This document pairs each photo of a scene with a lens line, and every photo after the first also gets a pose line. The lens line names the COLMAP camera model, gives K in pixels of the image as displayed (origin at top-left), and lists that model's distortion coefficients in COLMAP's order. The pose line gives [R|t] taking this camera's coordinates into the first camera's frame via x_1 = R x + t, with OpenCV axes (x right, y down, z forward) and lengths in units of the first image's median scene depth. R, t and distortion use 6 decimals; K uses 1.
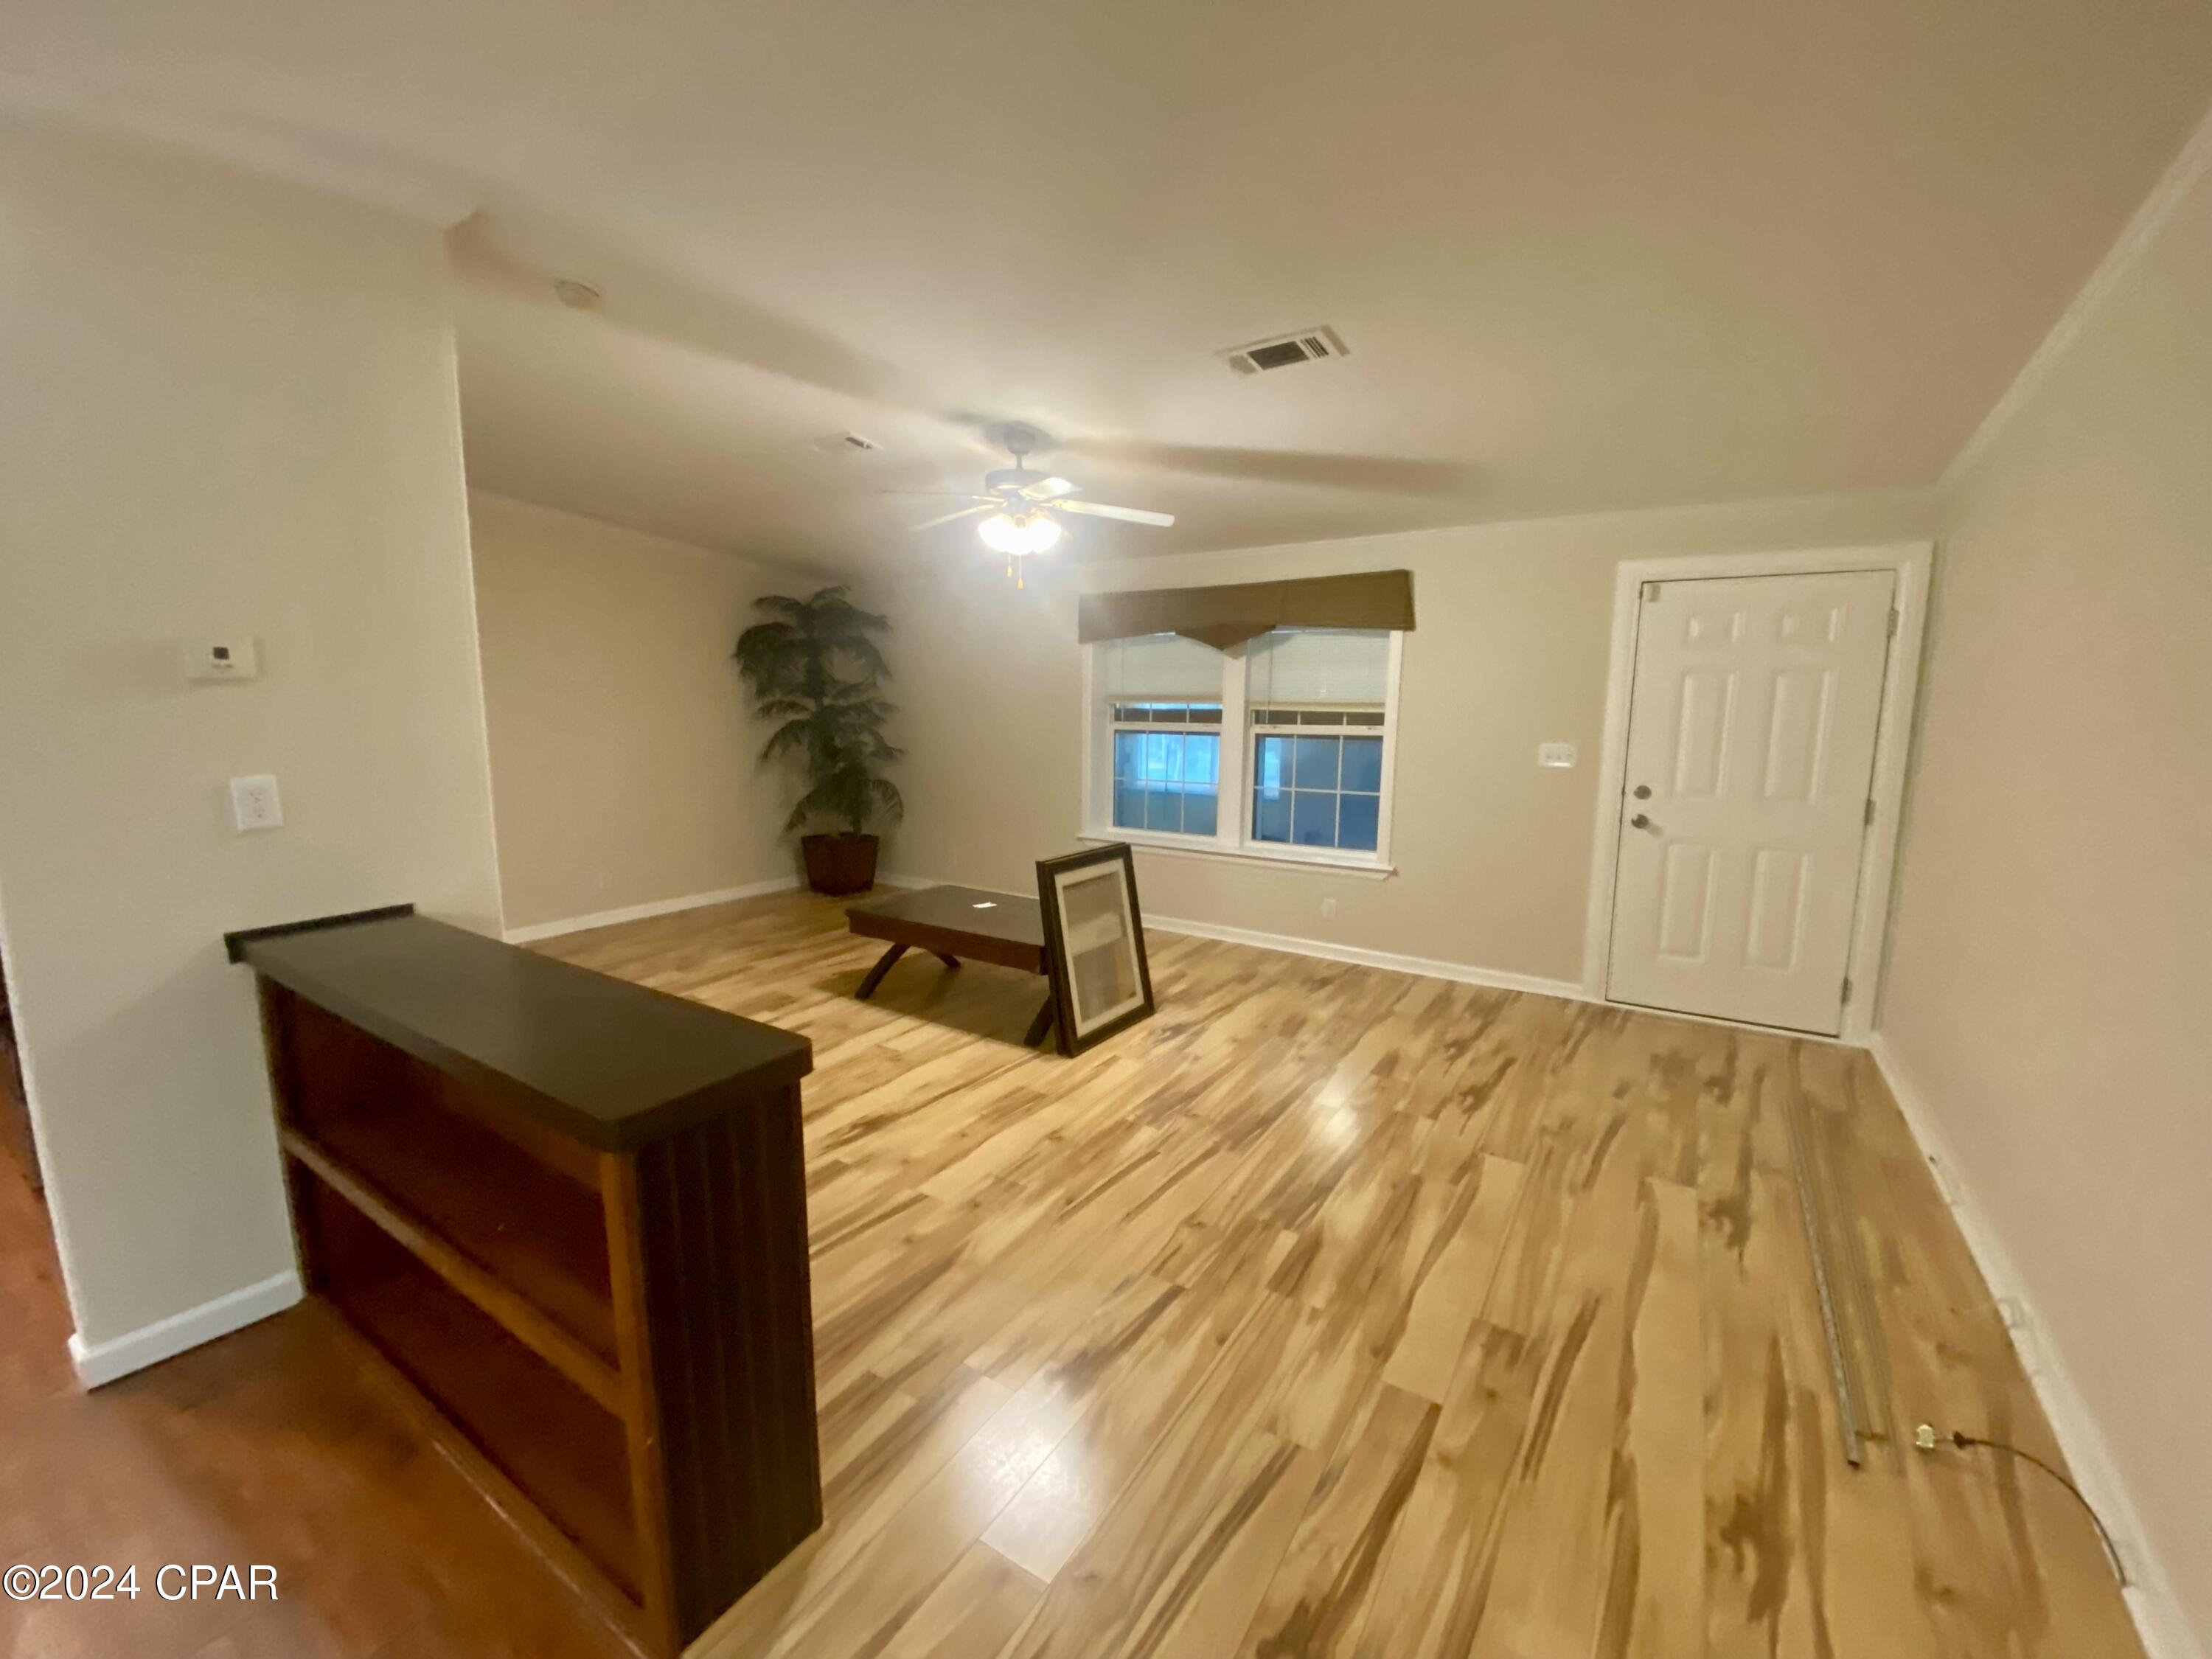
lens RADIAL K [[904.1, 0, 1106.0], [0, 904.1, 829.5], [0, 0, 1]] dist [-0.000514, -0.000085]
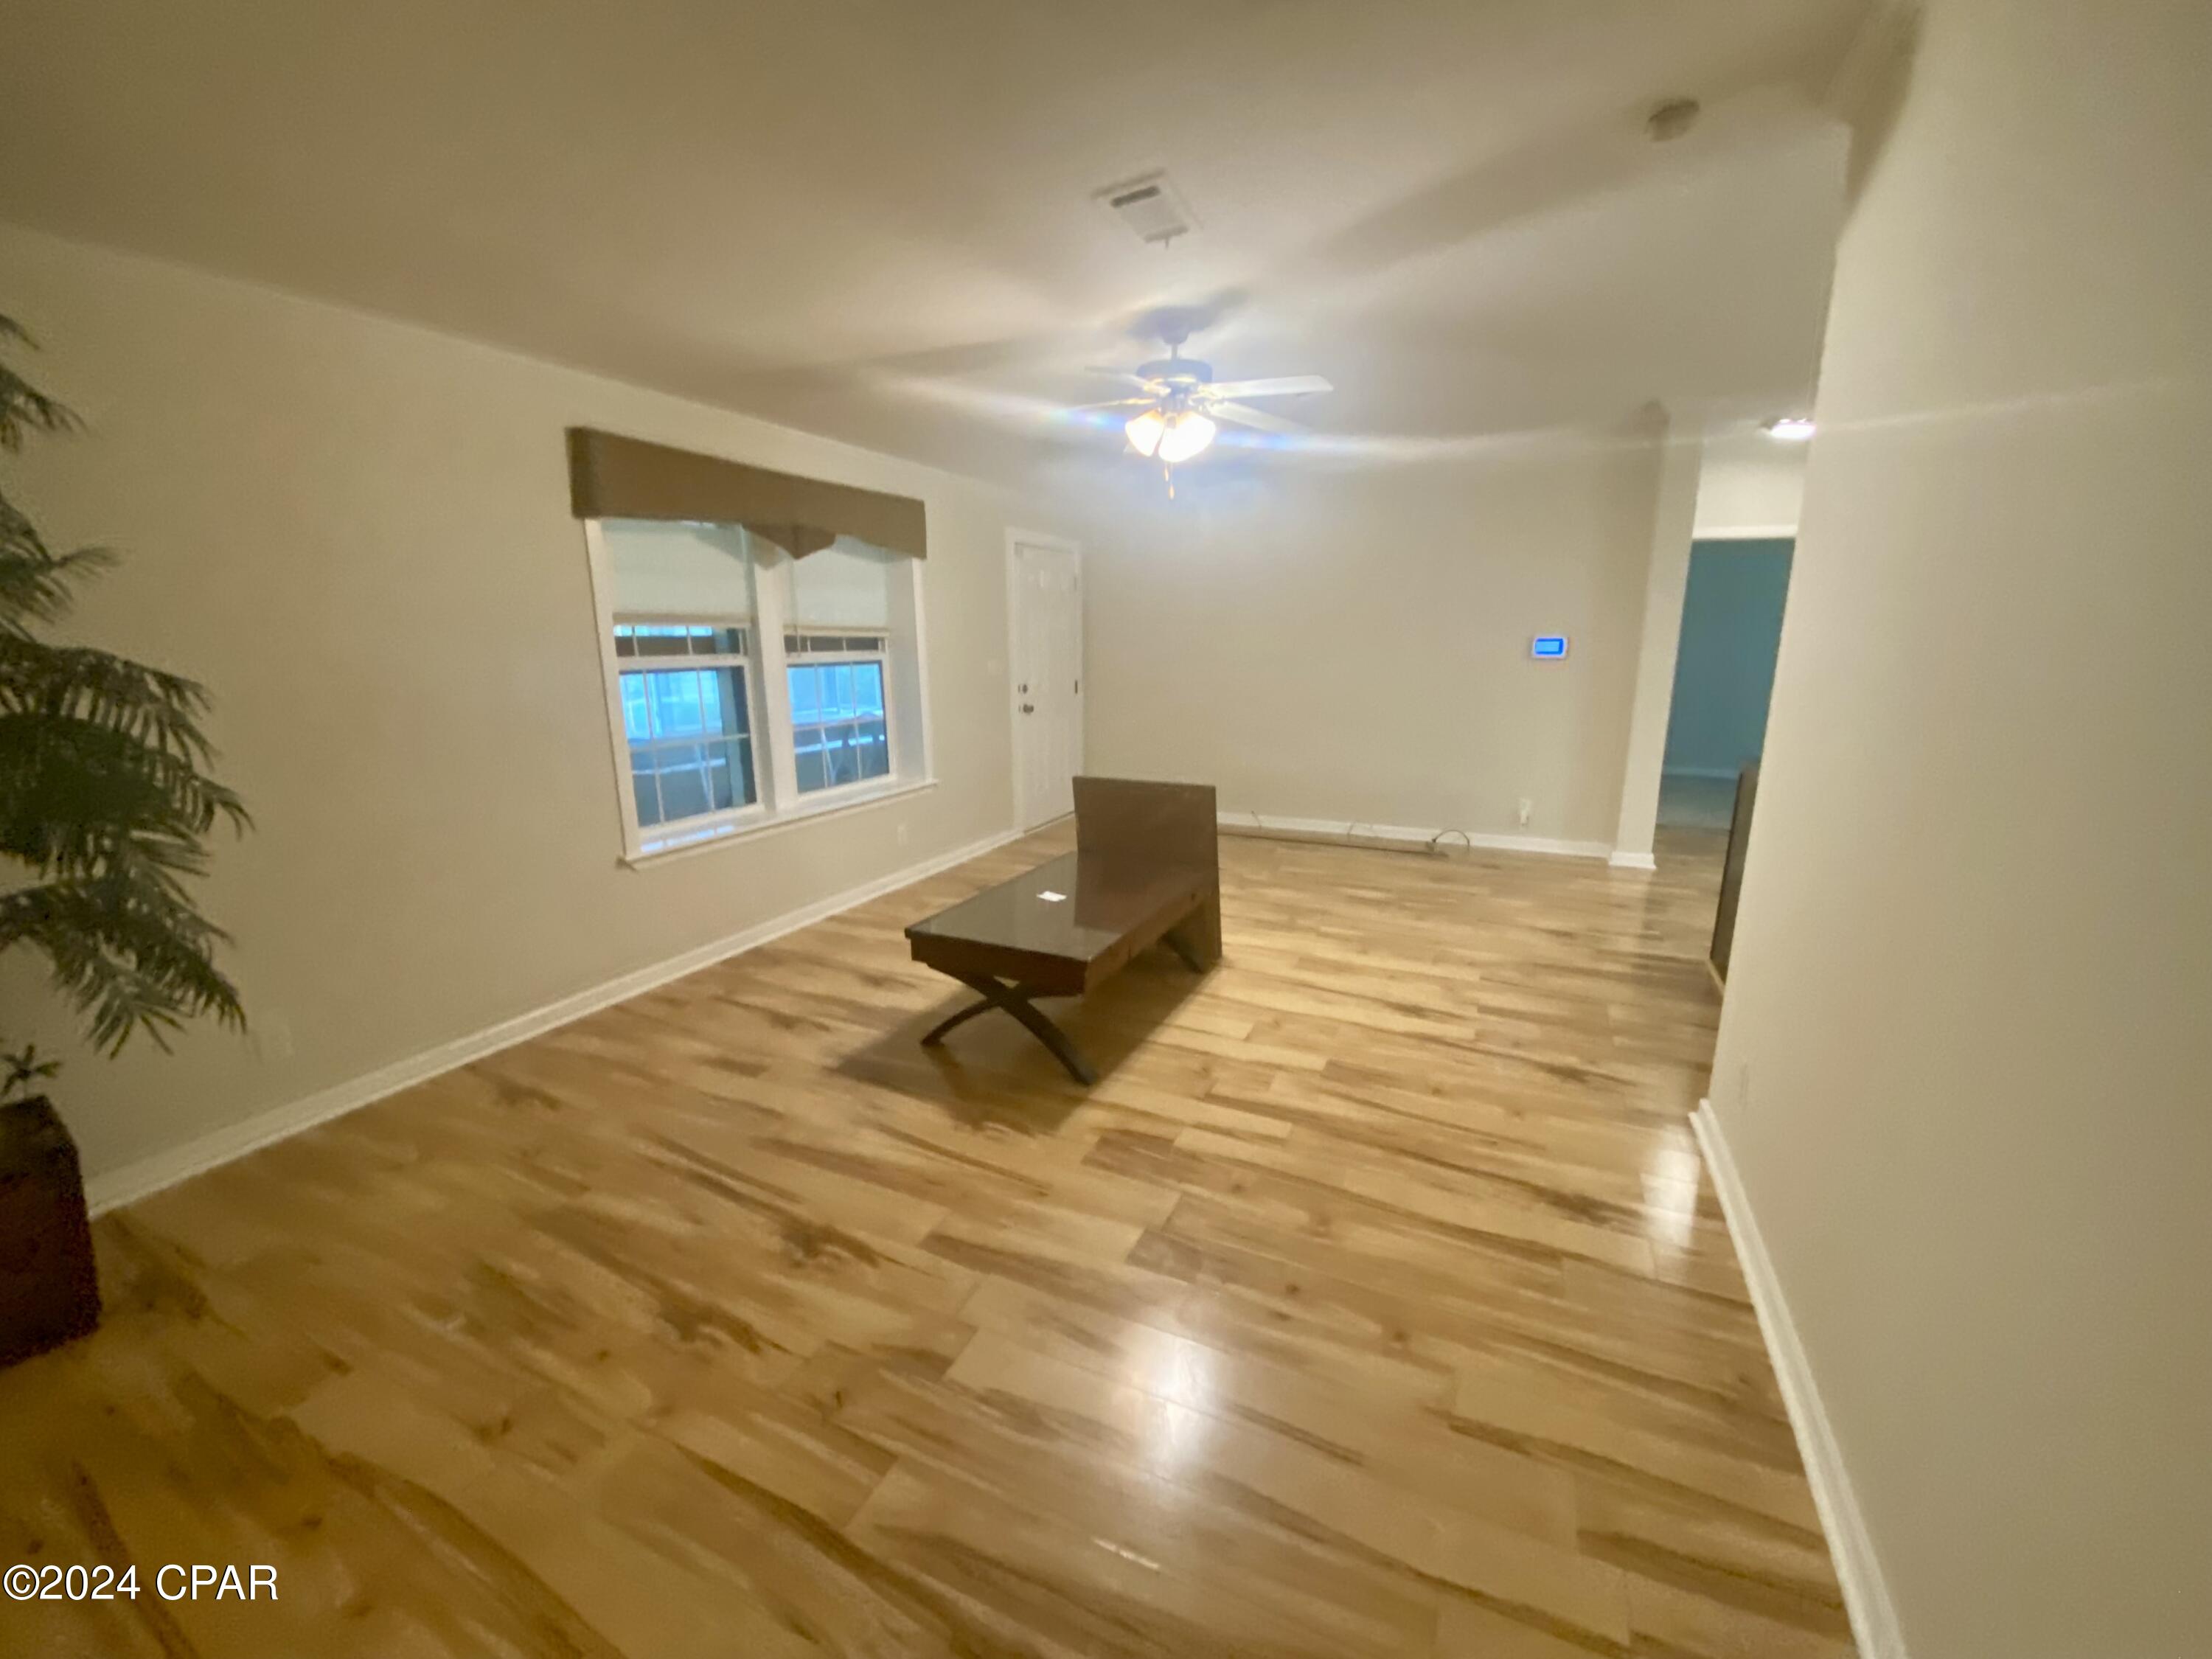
lens RADIAL K [[904.1, 0, 1106.0], [0, 904.1, 829.5], [0, 0, 1]] dist [-0.000514, -0.000085]
pose [[-0.156403, -0.210078, 0.965093, -0.866867], [0.141563, 0.962262, 0.232403, -0.138211], [-0.977496, 0.172970, -0.120762, 1.039515]]
